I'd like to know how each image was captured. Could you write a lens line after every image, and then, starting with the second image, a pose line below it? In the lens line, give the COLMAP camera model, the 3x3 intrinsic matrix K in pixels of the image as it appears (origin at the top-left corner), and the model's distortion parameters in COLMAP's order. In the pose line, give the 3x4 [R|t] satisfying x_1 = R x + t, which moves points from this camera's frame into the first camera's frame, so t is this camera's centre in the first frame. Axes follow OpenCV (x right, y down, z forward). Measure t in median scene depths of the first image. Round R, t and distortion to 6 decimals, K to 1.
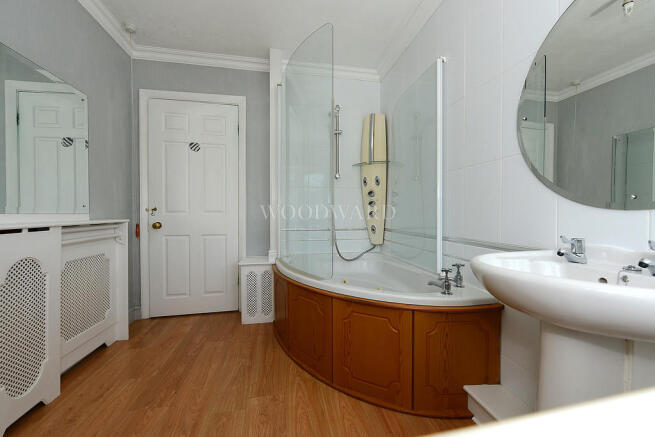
lens RADIAL K [[261.6, 0, 326.4], [0, 261.6, 216.5], [0, 0, 1]] dist [-0.000929, -0.000024]
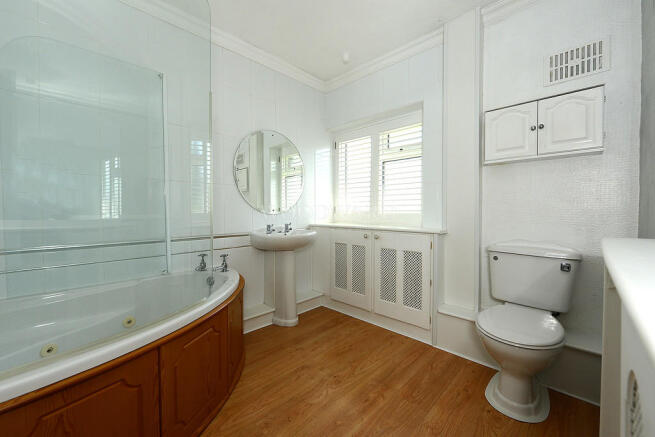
lens RADIAL K [[261.6, 0, 326.3], [0, 261.6, 215.0], [0, 0, 1]] dist [-0.000929, -0.000024]
pose [[-0.573801, -0.020028, 0.818750, -1.003941], [0.004656, 0.999605, 0.027715, -0.064782], [-0.818982, 0.019715, -0.573481, 1.267142]]
